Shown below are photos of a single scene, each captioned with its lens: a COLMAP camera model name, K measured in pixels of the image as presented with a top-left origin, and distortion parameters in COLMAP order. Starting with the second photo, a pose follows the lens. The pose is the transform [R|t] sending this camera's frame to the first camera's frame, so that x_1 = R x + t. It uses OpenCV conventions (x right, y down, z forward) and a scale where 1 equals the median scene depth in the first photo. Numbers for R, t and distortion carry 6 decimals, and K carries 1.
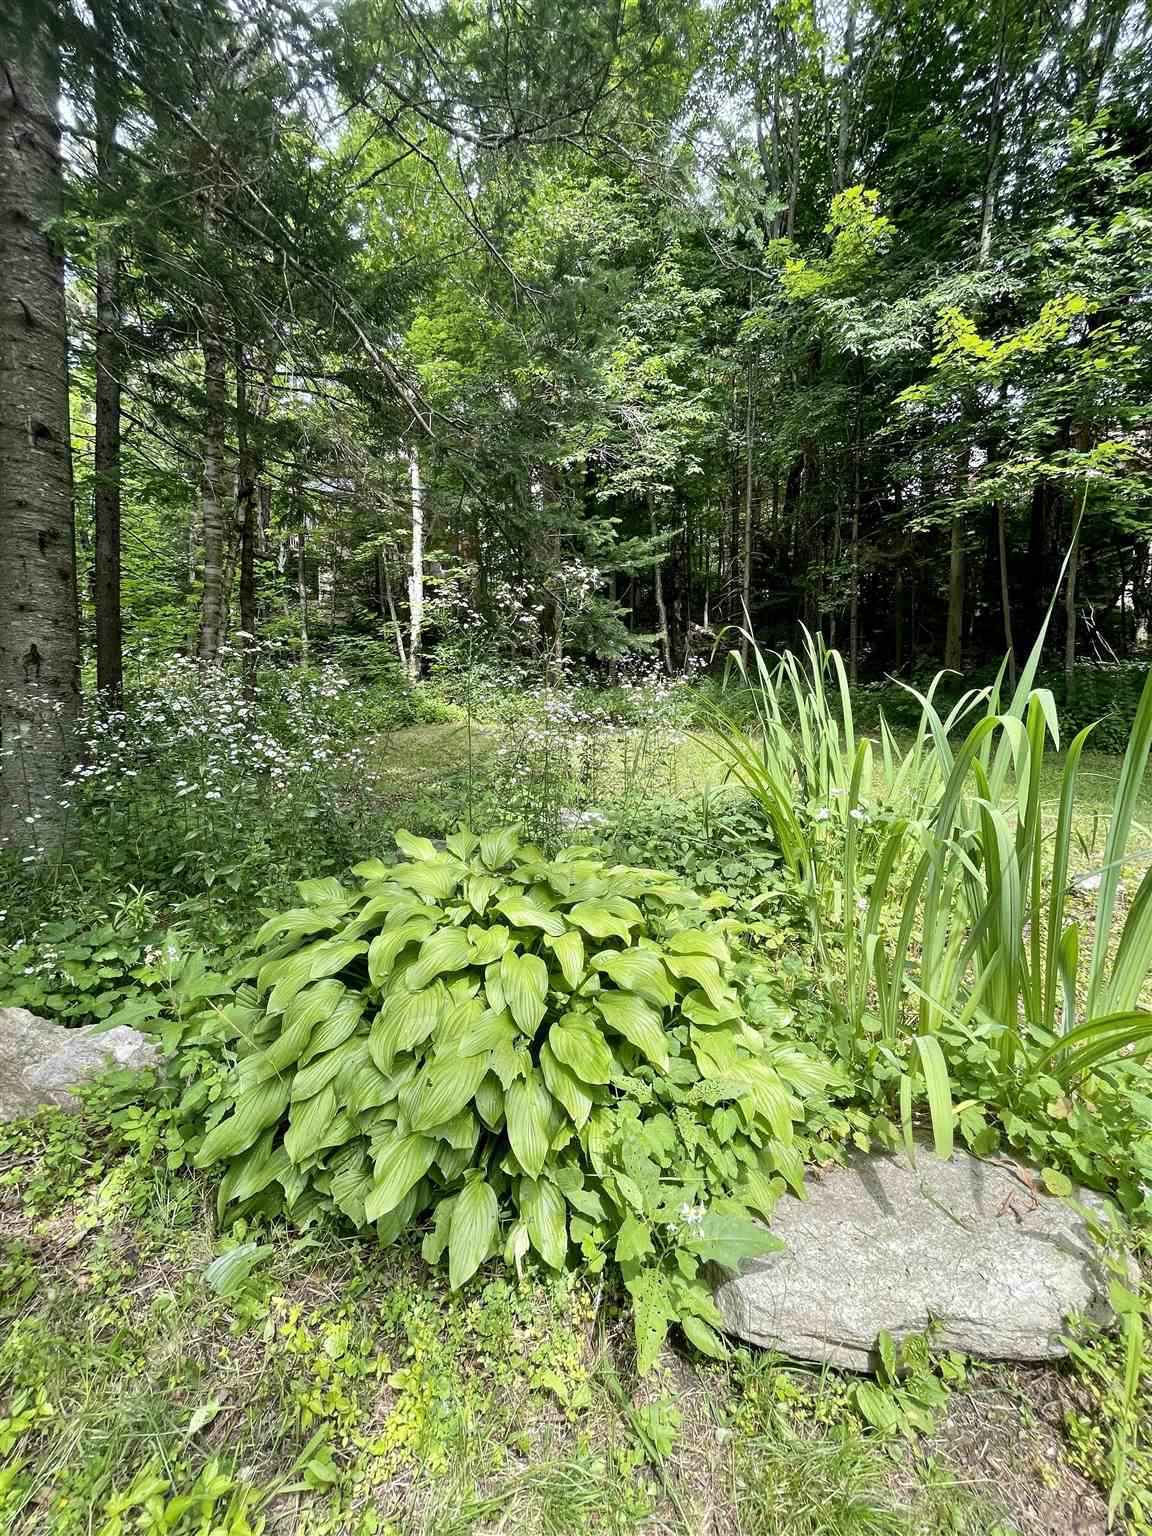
lens RADIAL K [[623.4, 0, 577.3], [0, 623.4, 757.3], [0, 0, 1]] dist [-0.004349, -0.000093]
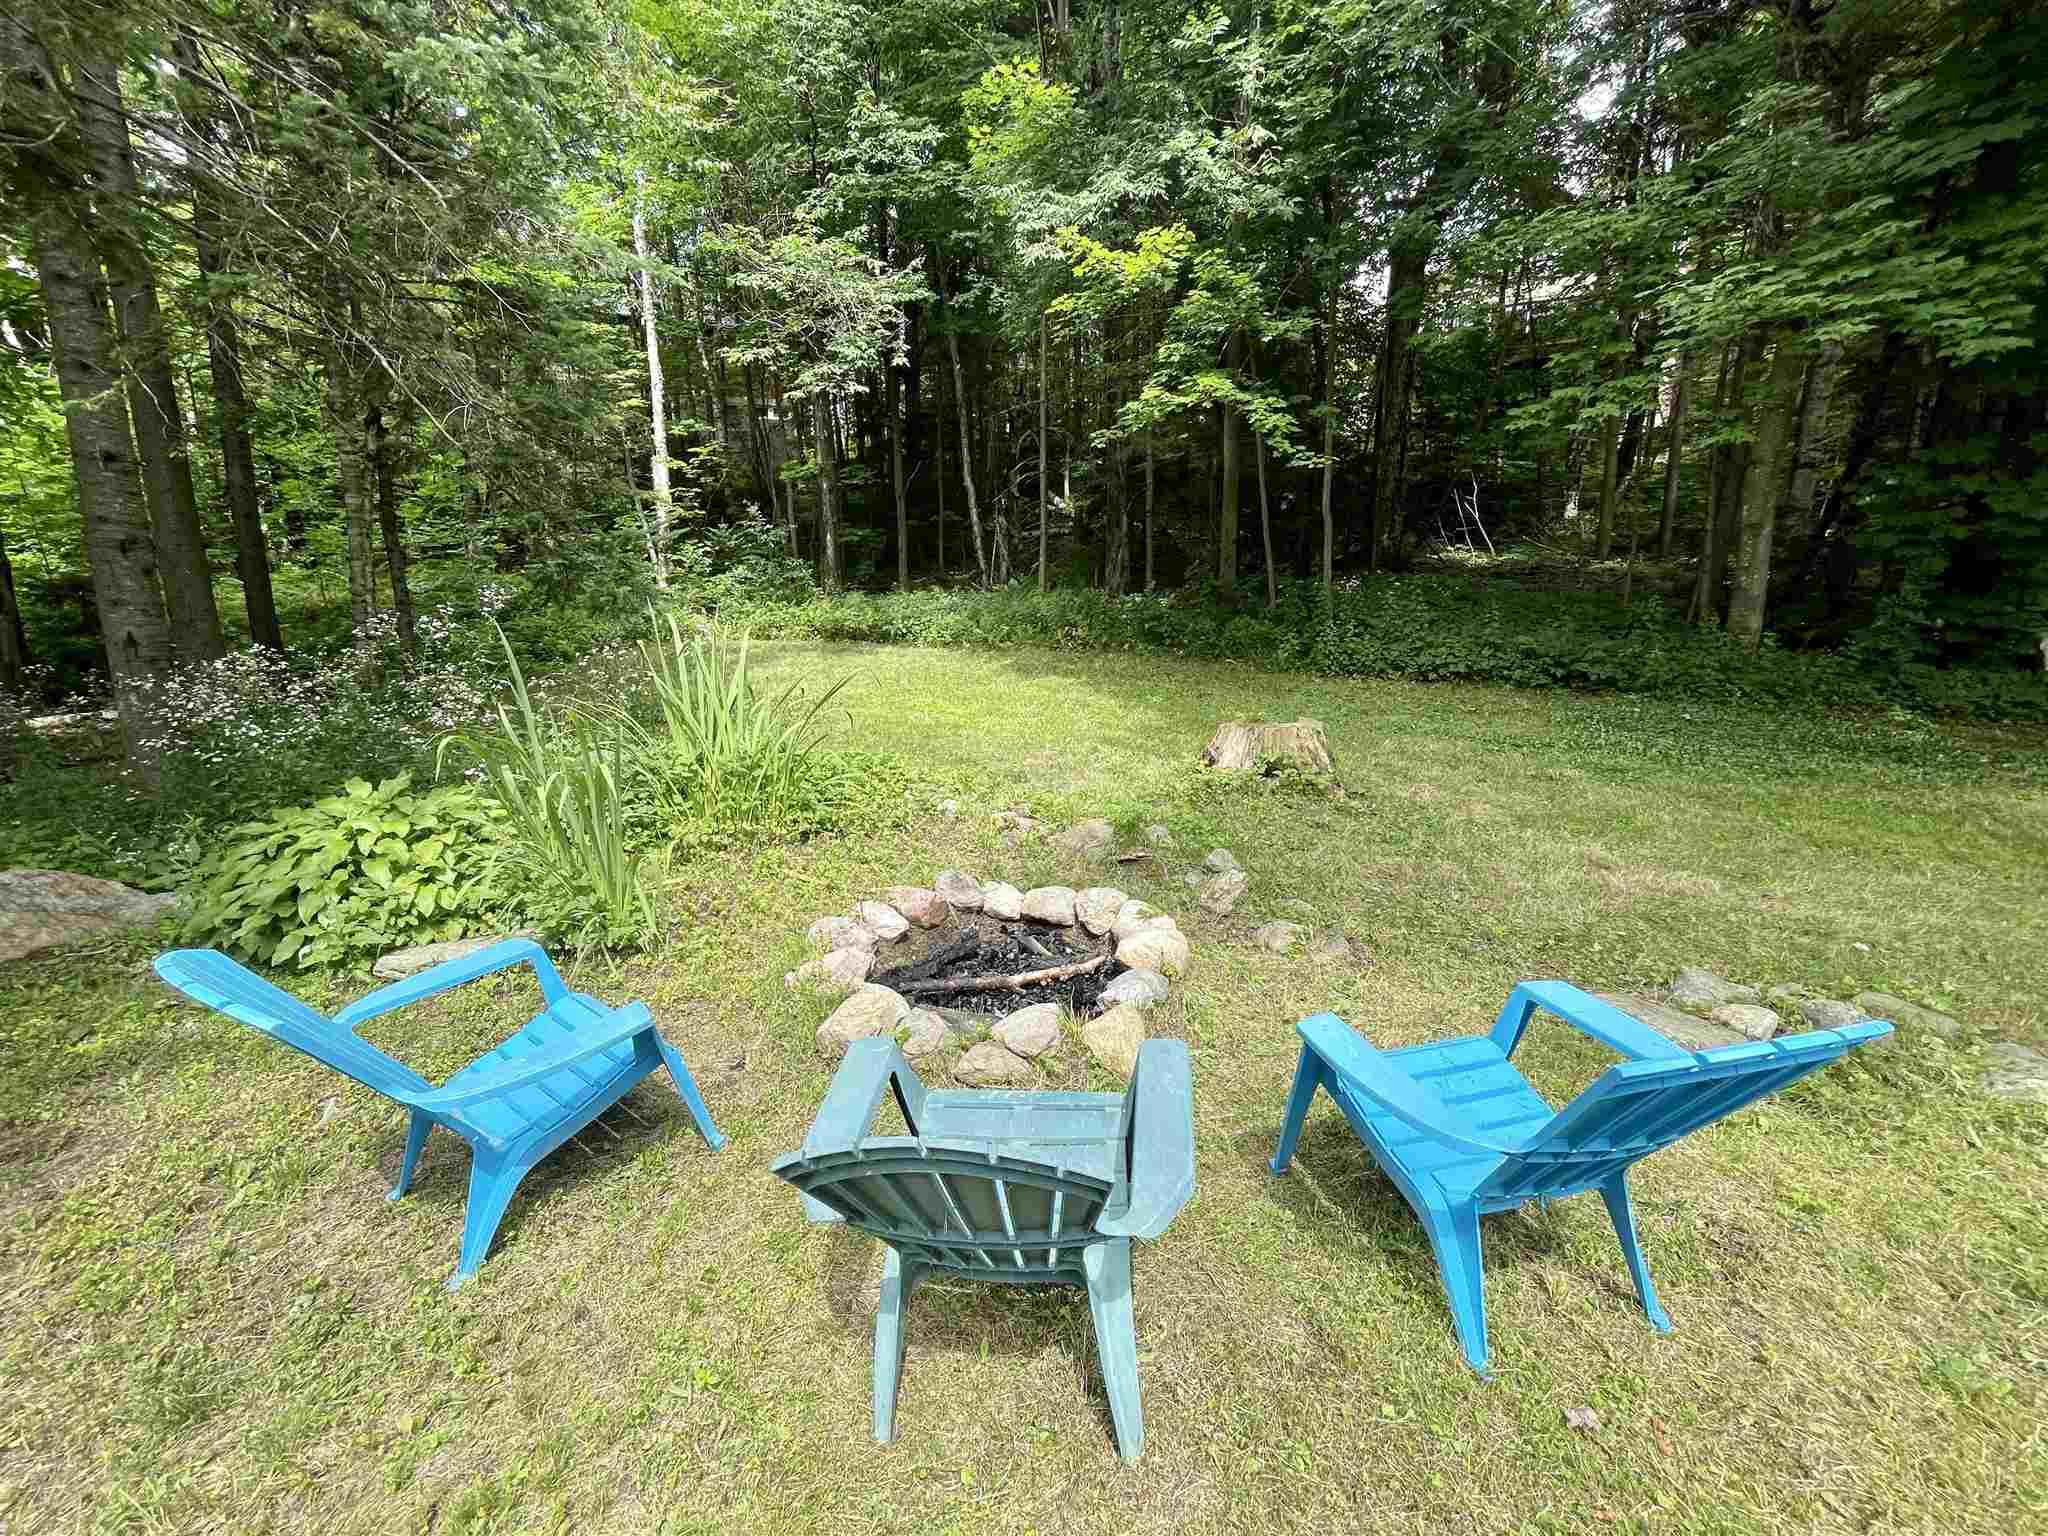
lens RADIAL K [[831.2, 0, 1007.4], [0, 831.2, 764.5], [0, 0, 1]] dist [-0.004349, -0.000093]
pose [[0.999774, -0.015204, 0.014868, 0.422276], [0.013125, 0.991279, 0.131122, -0.053843], [-0.016732, -0.130897, 0.991255, -0.350610]]
